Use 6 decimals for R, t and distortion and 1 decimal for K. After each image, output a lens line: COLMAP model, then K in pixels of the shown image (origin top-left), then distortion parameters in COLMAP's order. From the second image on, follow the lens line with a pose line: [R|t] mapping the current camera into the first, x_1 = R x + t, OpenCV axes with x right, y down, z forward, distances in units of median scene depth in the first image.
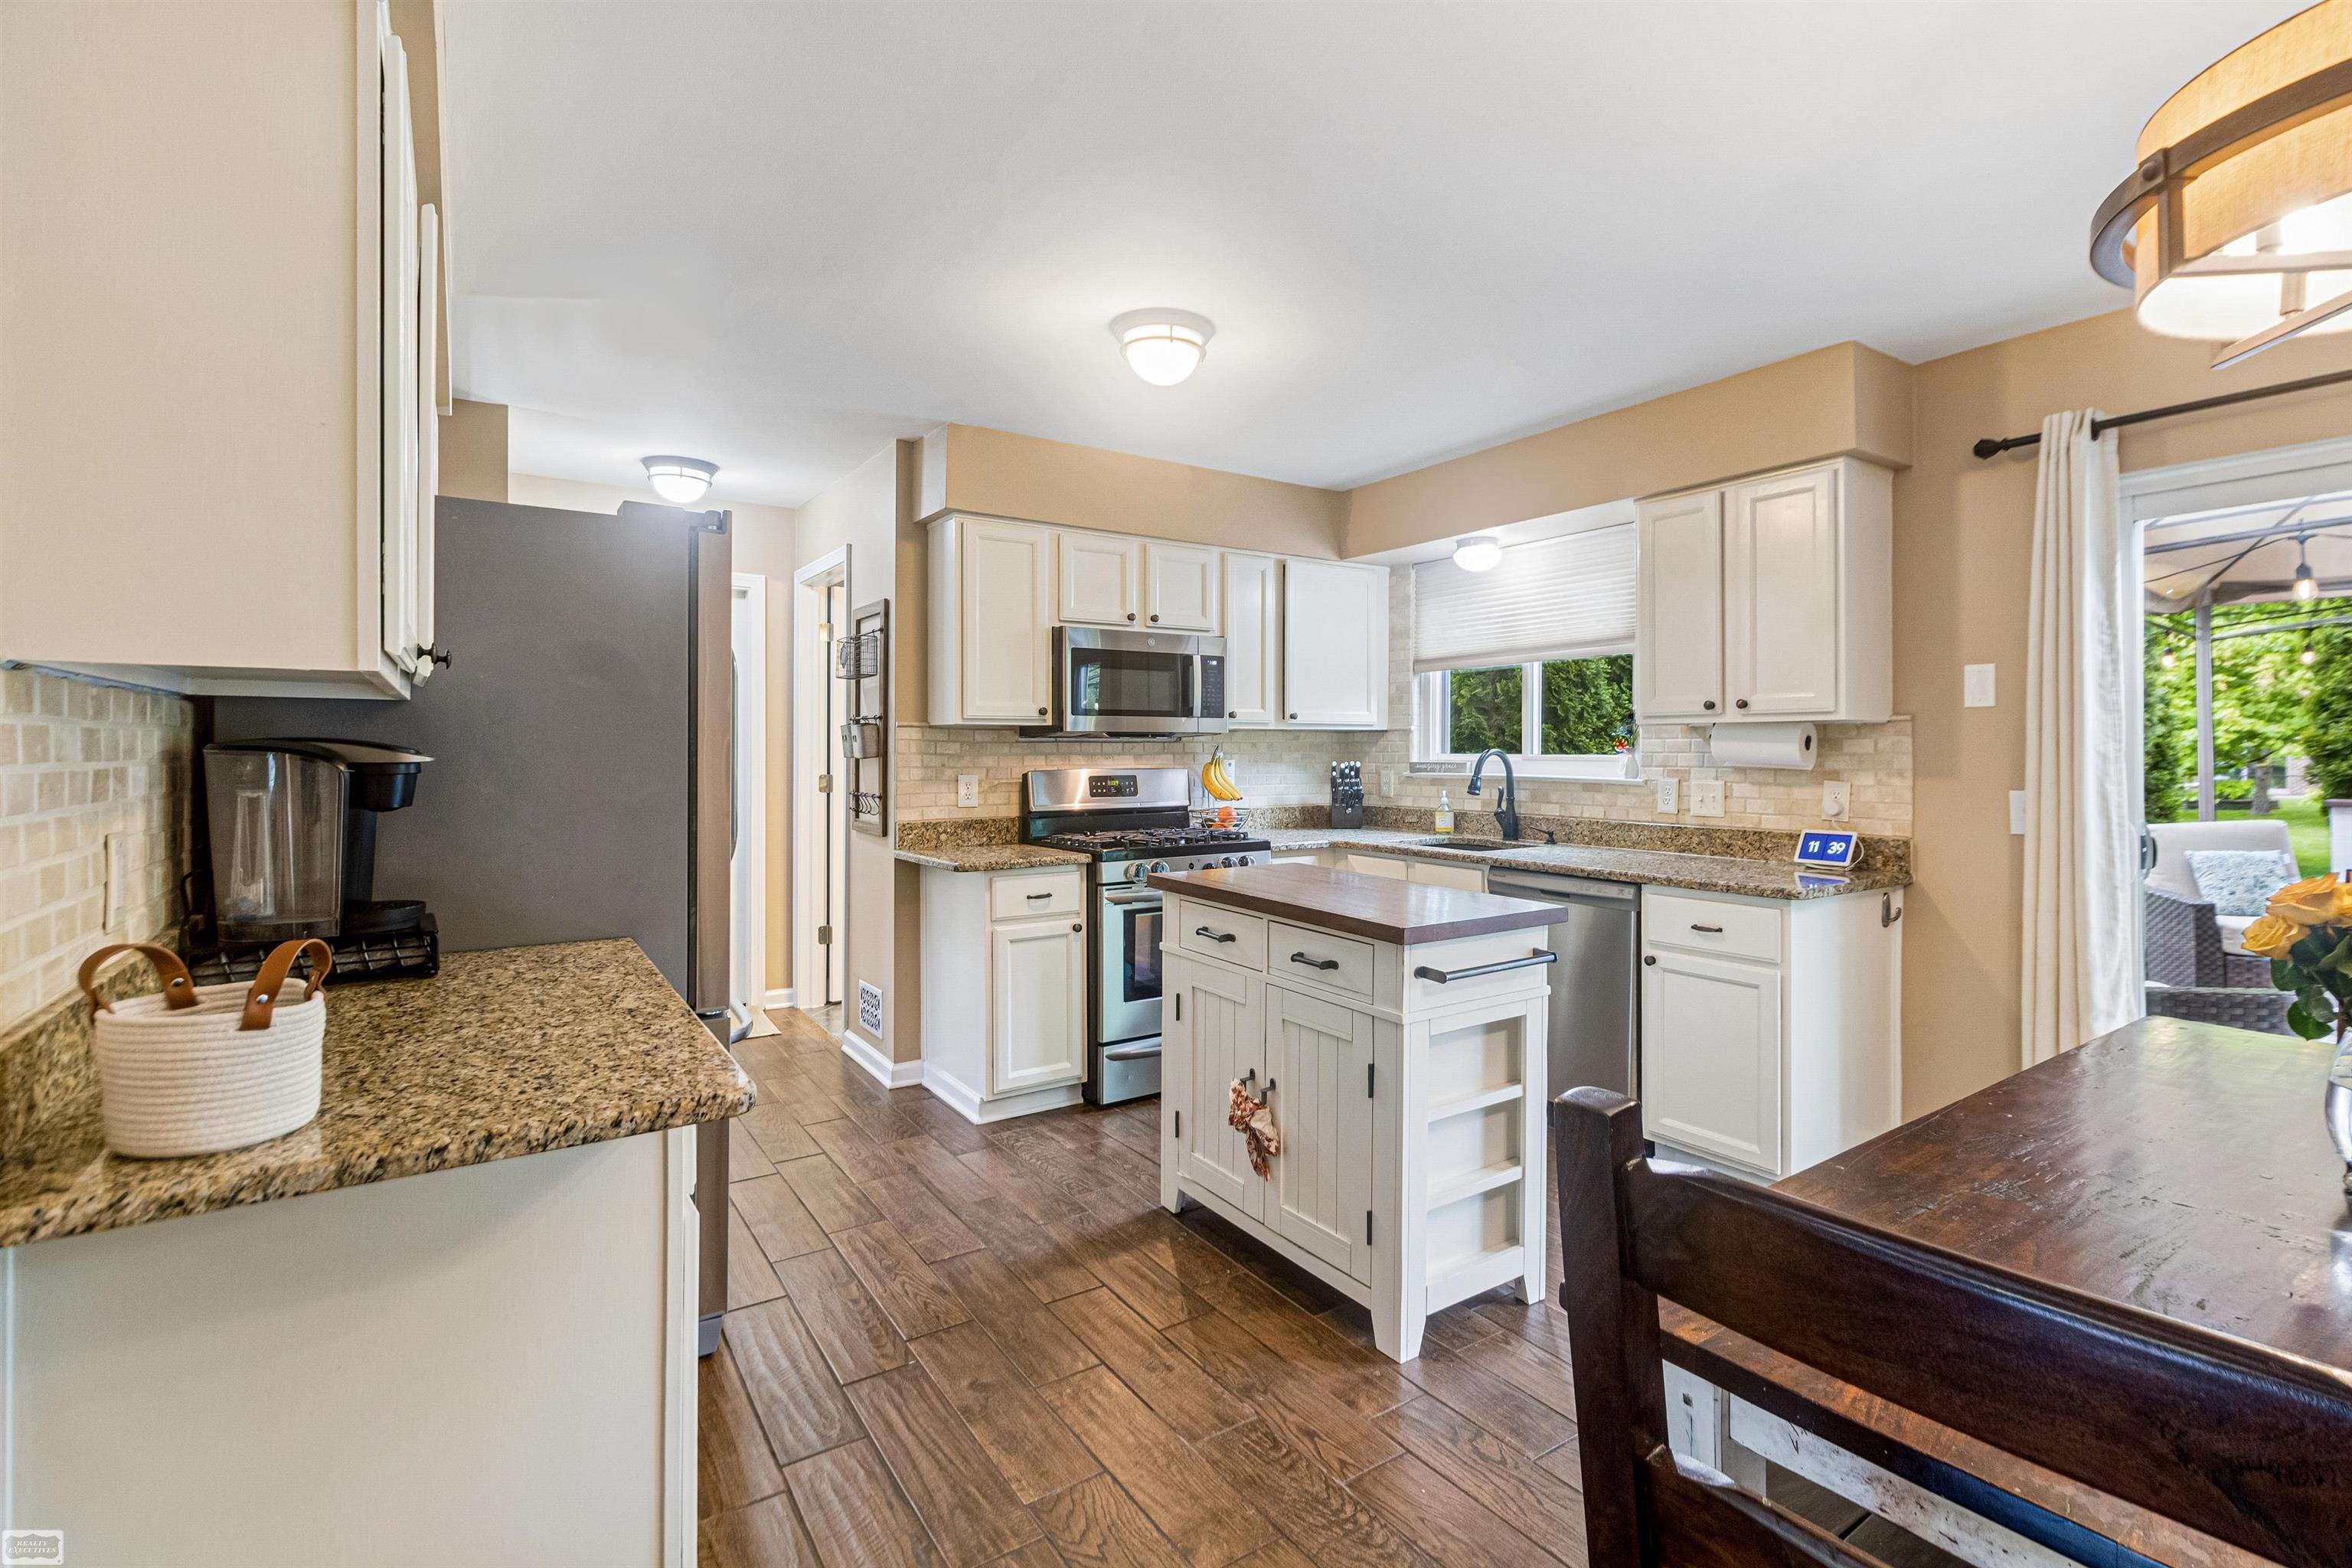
lens RADIAL K [[1094.9, 0, 1230.9], [0, 1094.9, 764.5], [0, 0, 1]] dist [0.000107, 0.000126]
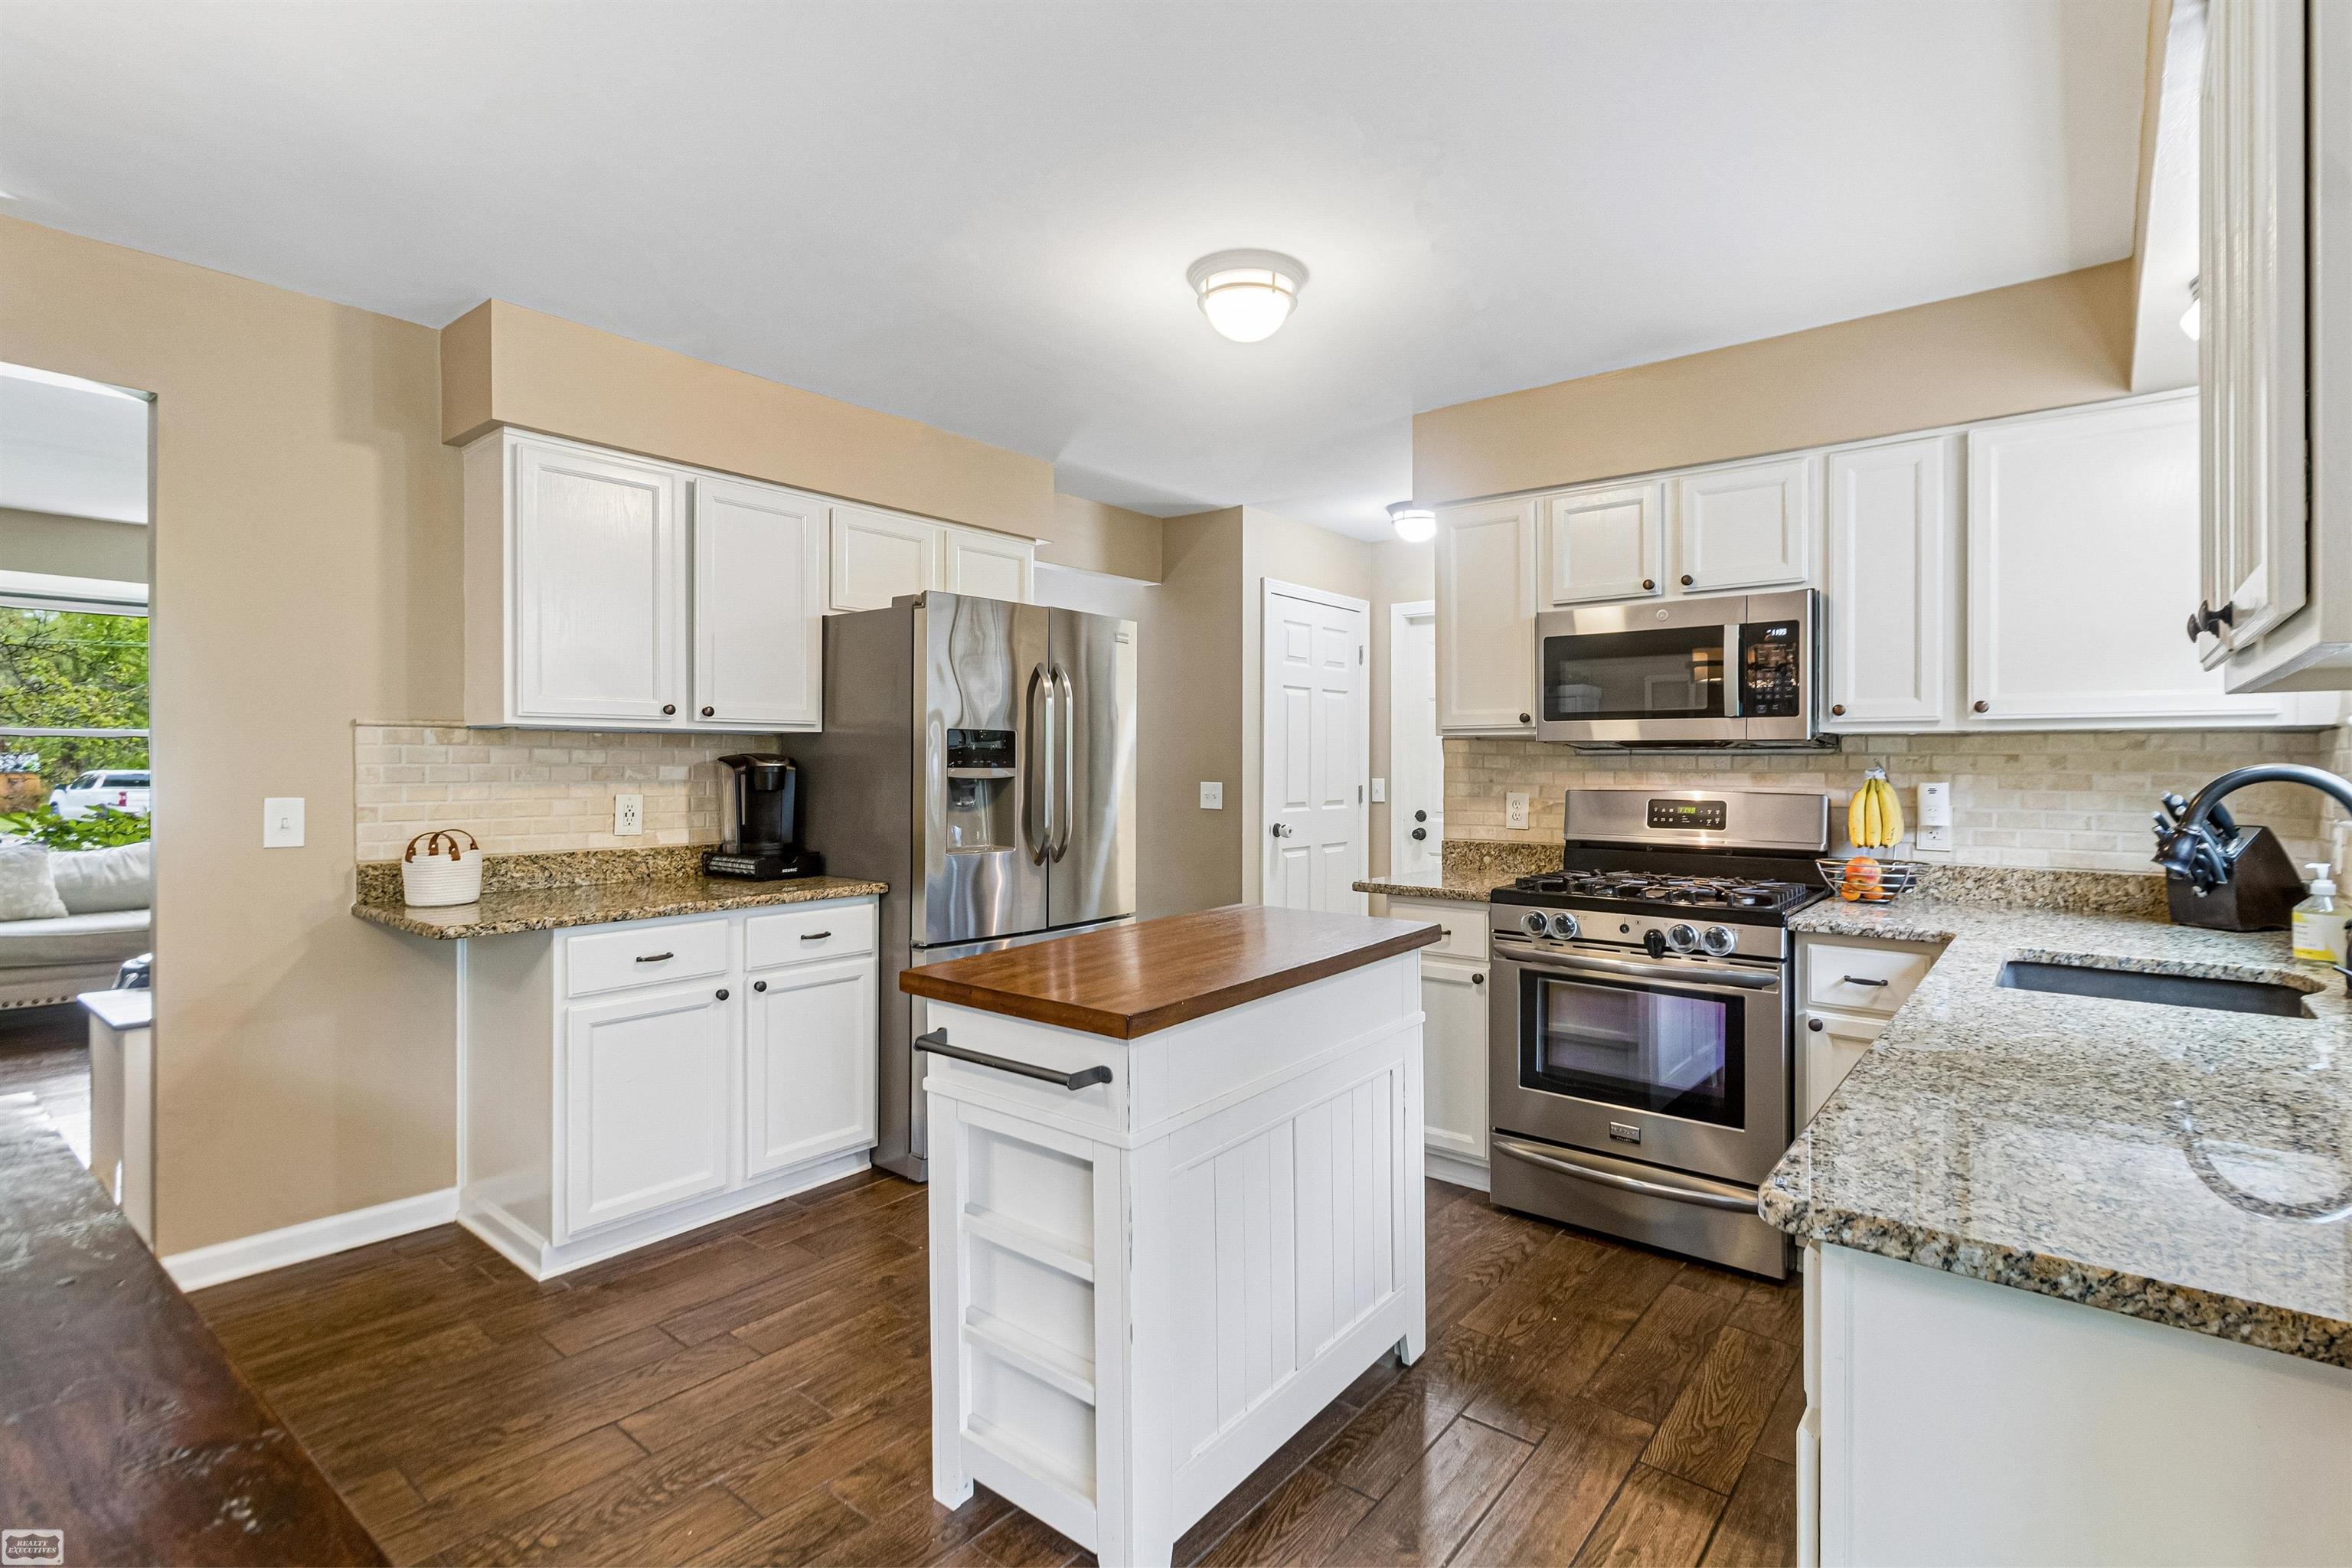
lens RADIAL K [[1100.4, 0, 1215.9], [0, 1100.4, 766.6], [0, 0, 1]] dist [-0.000619, 0.000015]
pose [[0.274007, 0.004529, -0.961717, 0.527631], [-0.018976, 0.999820, -0.000698, -0.005935], [0.961540, 0.018441, 0.274044, 0.503454]]
